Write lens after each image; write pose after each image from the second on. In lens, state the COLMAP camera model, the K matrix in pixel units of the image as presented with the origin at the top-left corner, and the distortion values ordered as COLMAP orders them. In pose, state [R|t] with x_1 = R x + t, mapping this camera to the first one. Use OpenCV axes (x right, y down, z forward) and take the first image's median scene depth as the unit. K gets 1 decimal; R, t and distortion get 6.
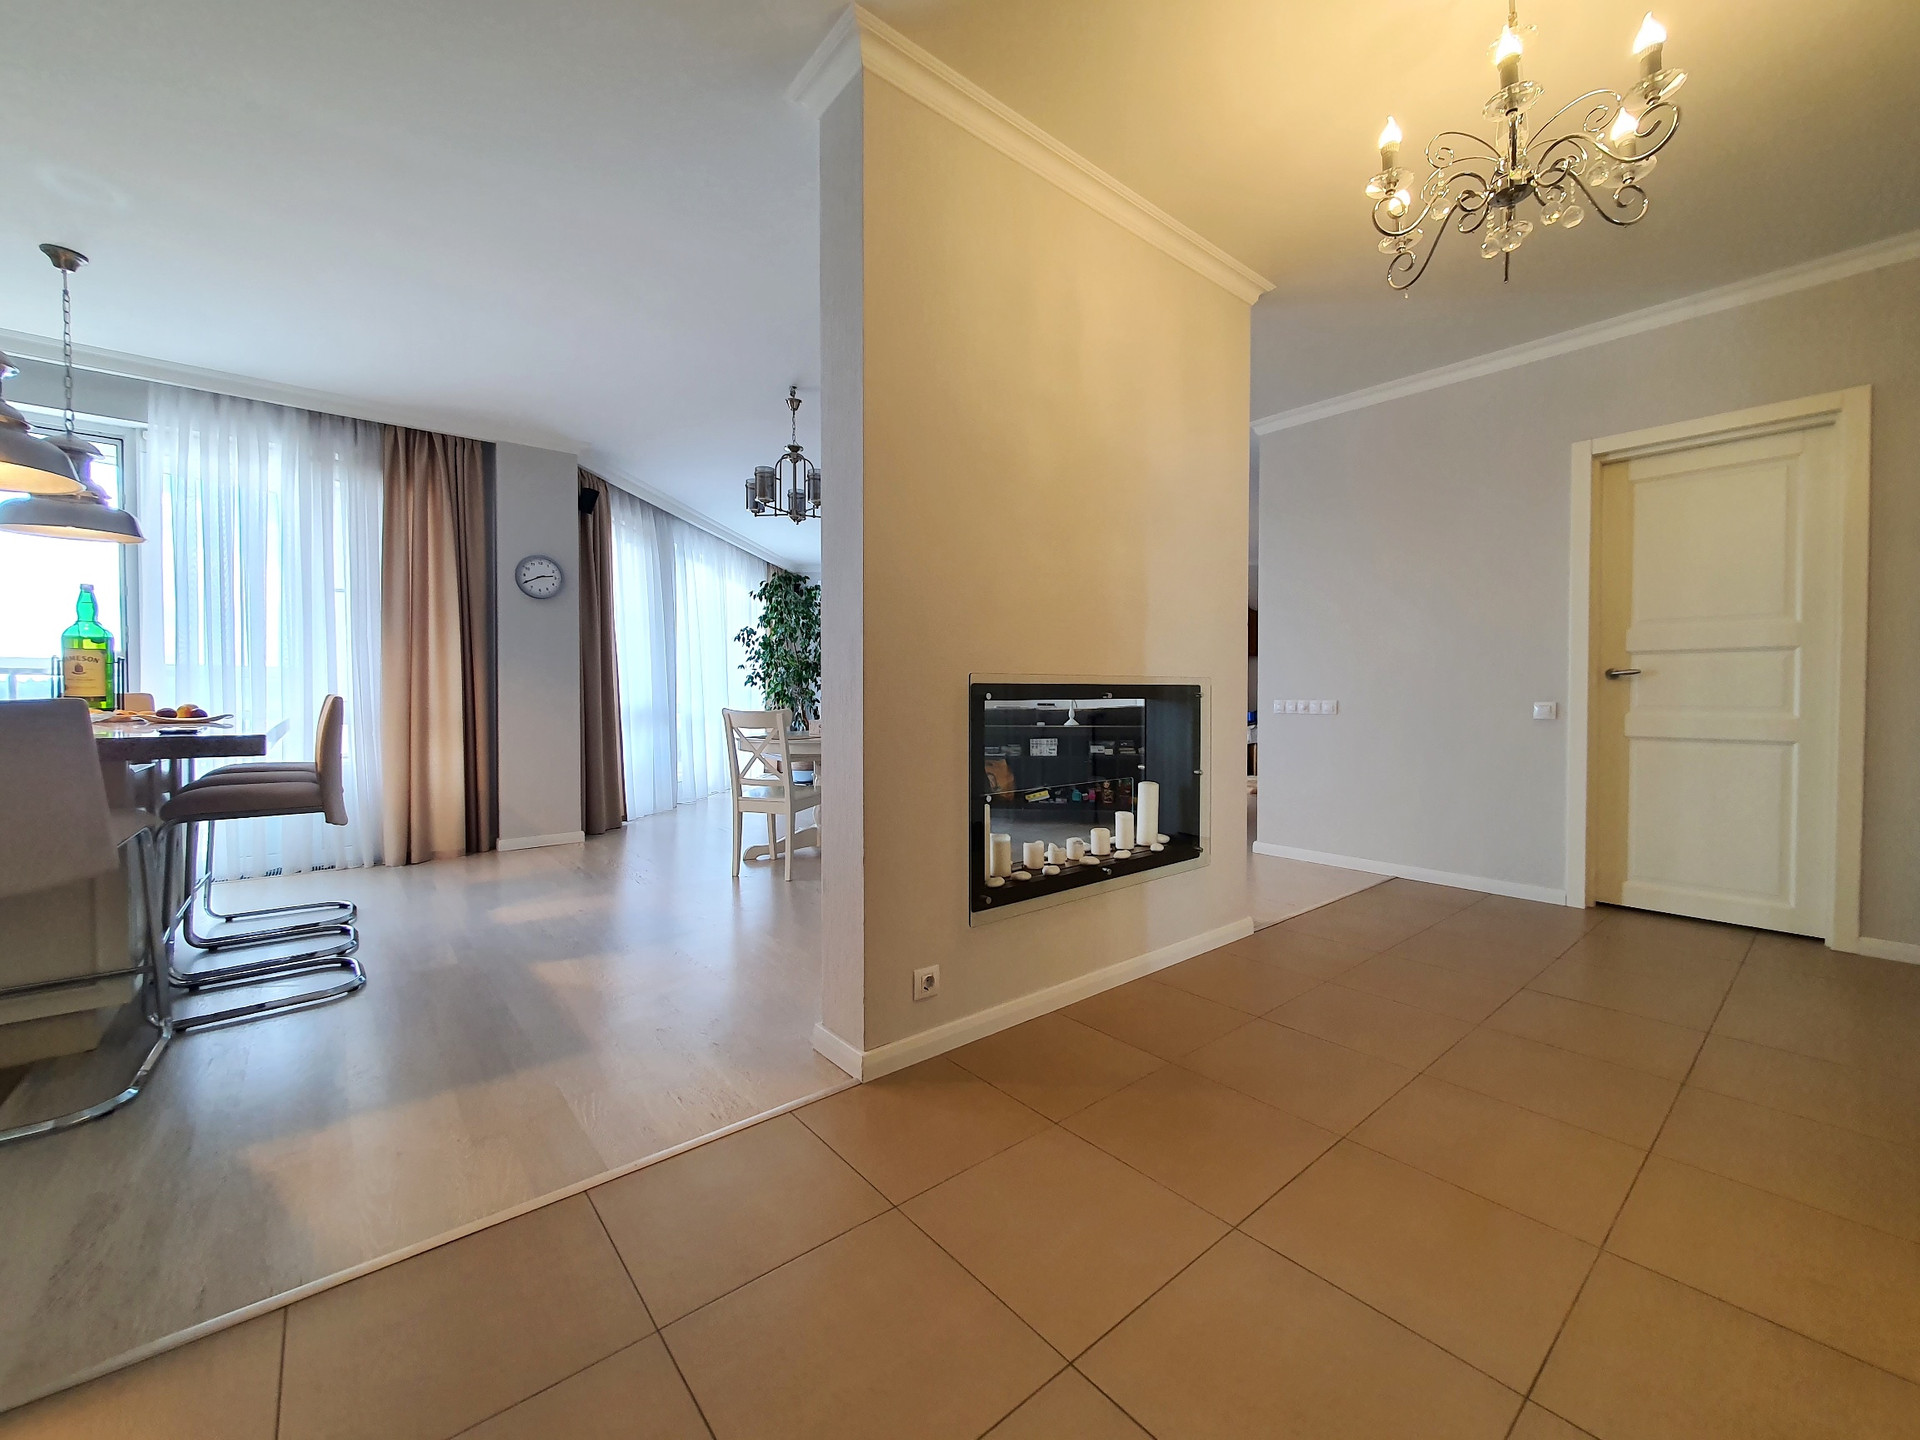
lens RADIAL K [[765.7, 0, 959.3], [0, 765.7, 705.8], [0, 0, 1]] dist [-0.003198, -0.000325]
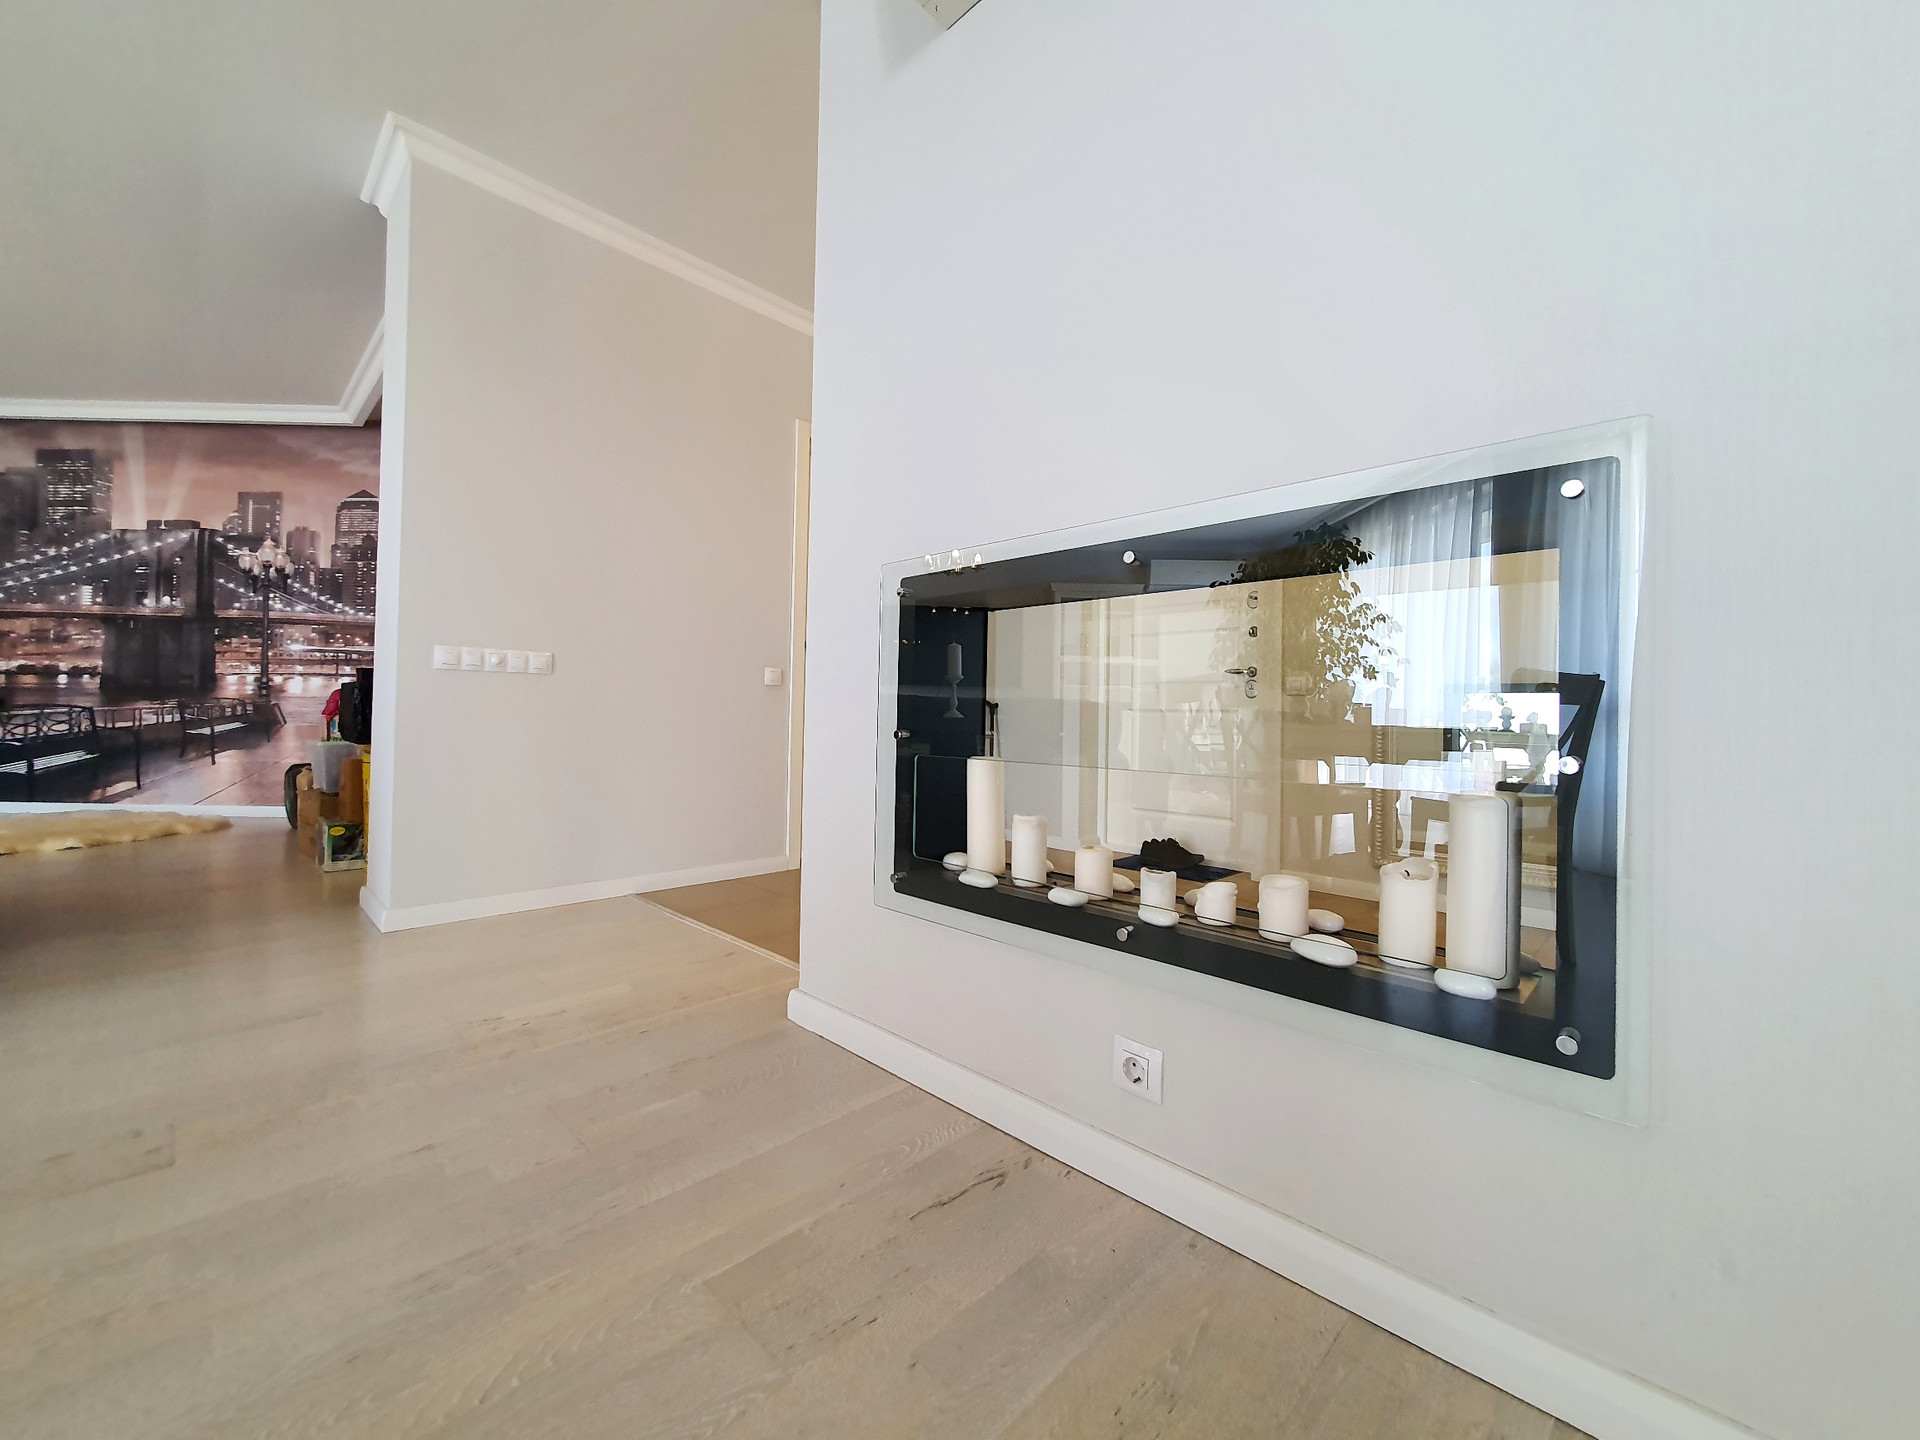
lens RADIAL K [[765.7, 0, 959.3], [0, 765.7, 705.8], [0, 0, 1]] dist [-0.003198, -0.000325]
pose [[-0.098889, 0.013522, 0.995007, -0.188719], [0.001106, 0.999909, -0.013478, 0.046397], [-0.995098, -0.000232, -0.098895, 0.694597]]
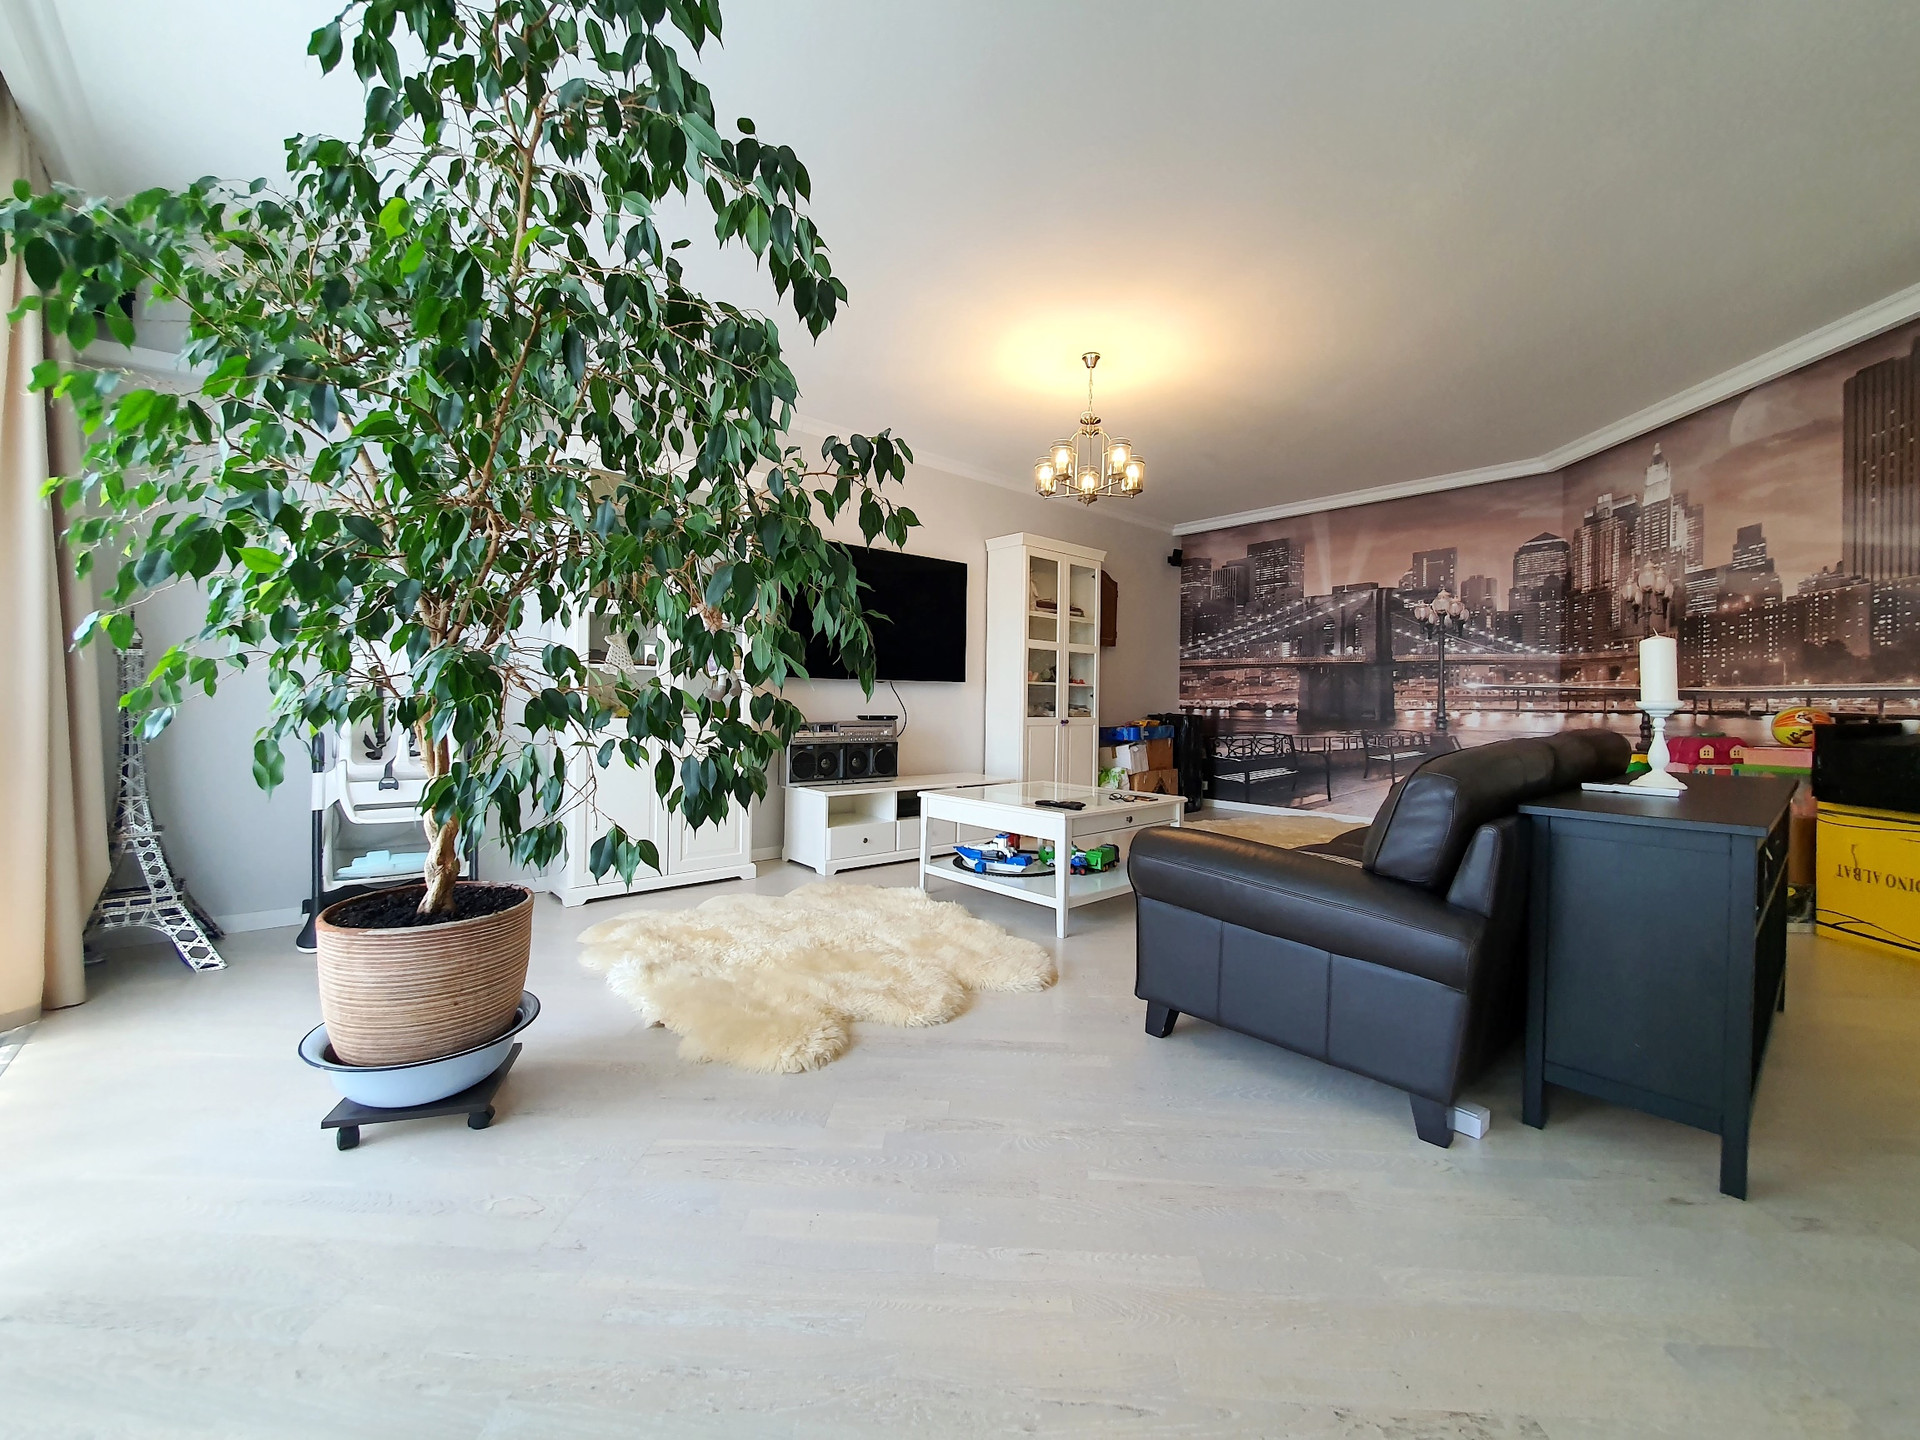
lens RADIAL K [[760.3, 0, 956.8], [0, 760.3, 703.7], [0, 0, 1]] dist [0.000515, 0.000157]
pose [[0.685531, 0.006175, 0.728017, -0.454483], [0.000156, 0.999963, -0.008629, -0.016261], [-0.728043, 0.006029, 0.685505, 1.323775]]
